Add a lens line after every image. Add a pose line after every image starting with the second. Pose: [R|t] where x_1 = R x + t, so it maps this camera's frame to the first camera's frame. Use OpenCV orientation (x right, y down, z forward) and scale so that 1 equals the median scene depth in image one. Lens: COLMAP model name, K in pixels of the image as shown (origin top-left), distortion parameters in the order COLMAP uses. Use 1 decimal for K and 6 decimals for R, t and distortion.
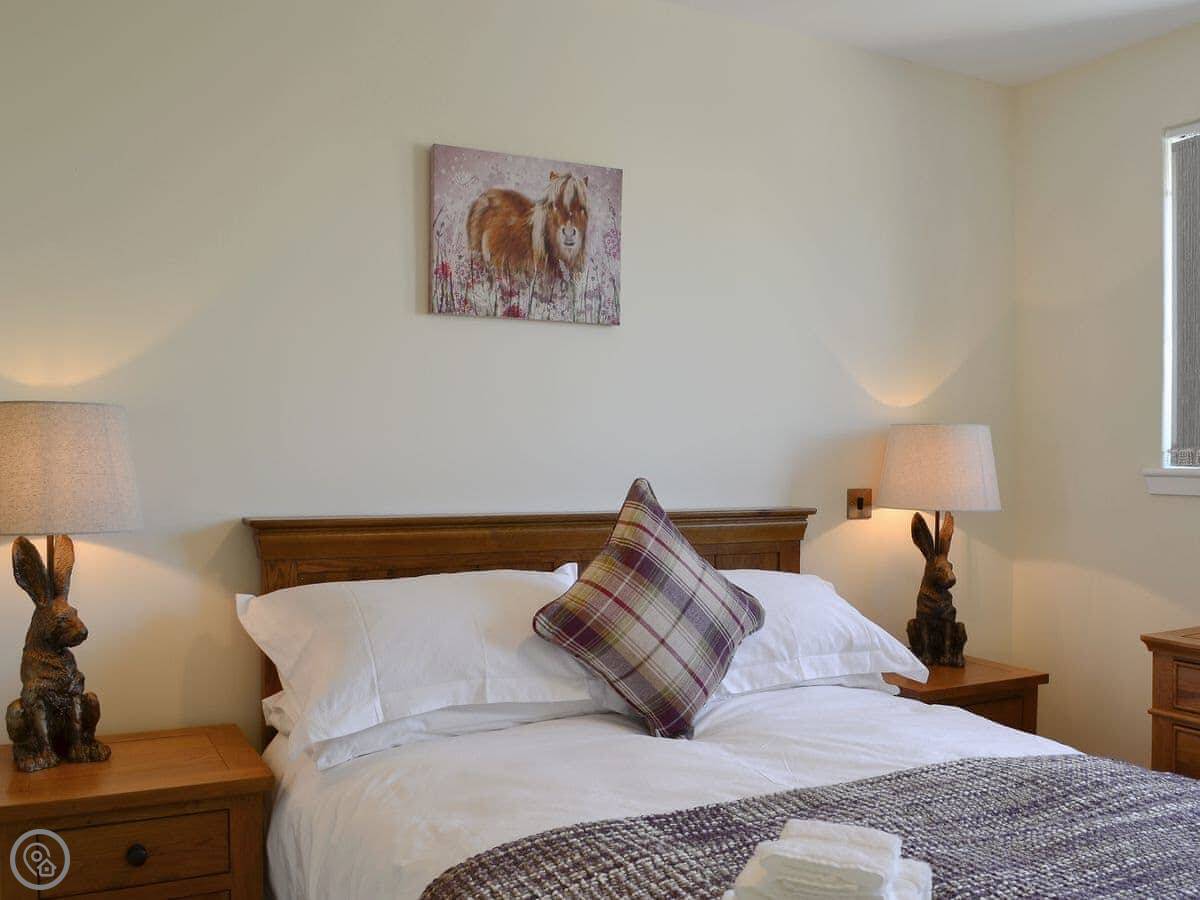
lens RADIAL K [[1204.7, 0, 600.0], [0, 1204.7, 450.0], [0, 0, 1]] dist [-0.054134, 0.002730]
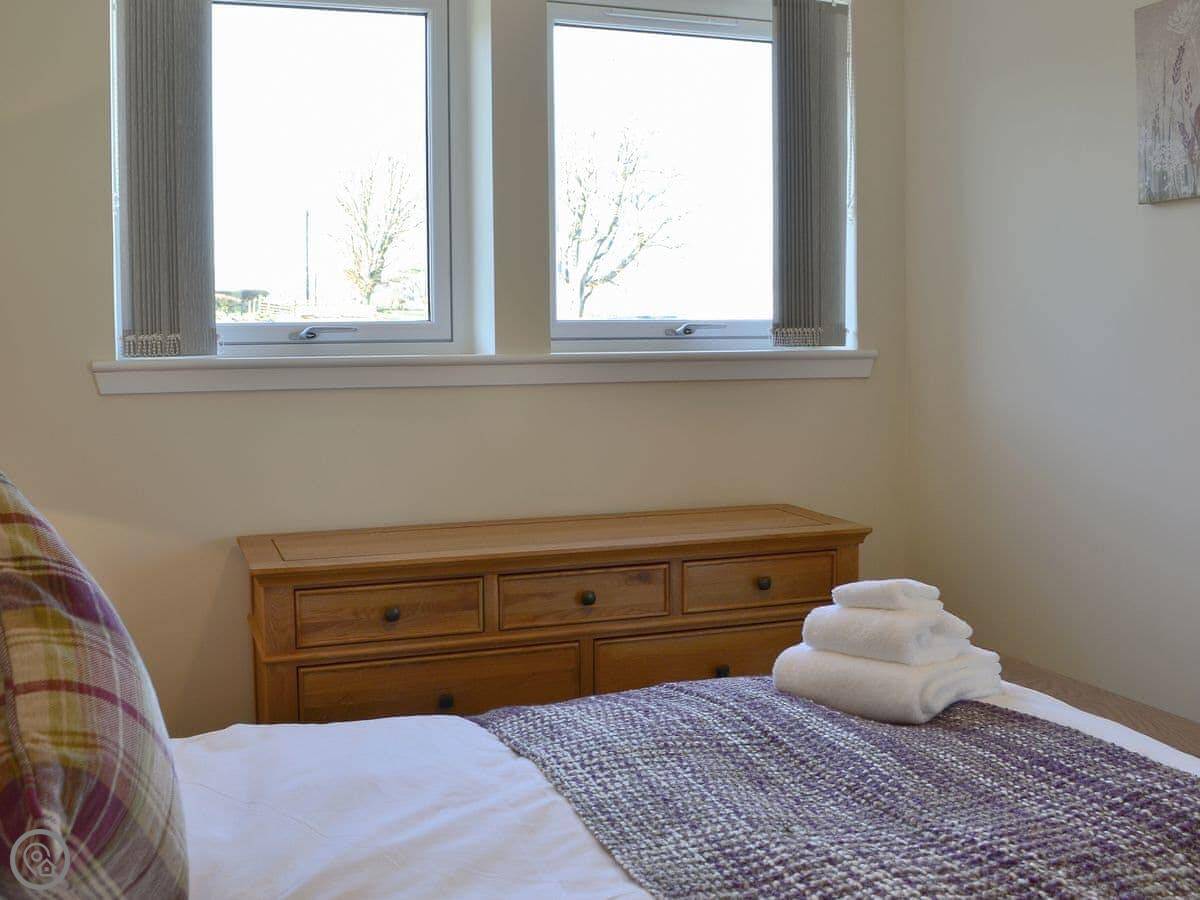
lens RADIAL K [[1204.7, 0, 600.0], [0, 1204.7, 450.0], [0, 0, 1]] dist [-0.054134, 0.002730]
pose [[0.111133, -0.093133, 0.989432, -0.298164], [0.007666, 0.995650, 0.092857, 0.004265], [-0.993776, -0.002734, 0.111363, 0.683318]]
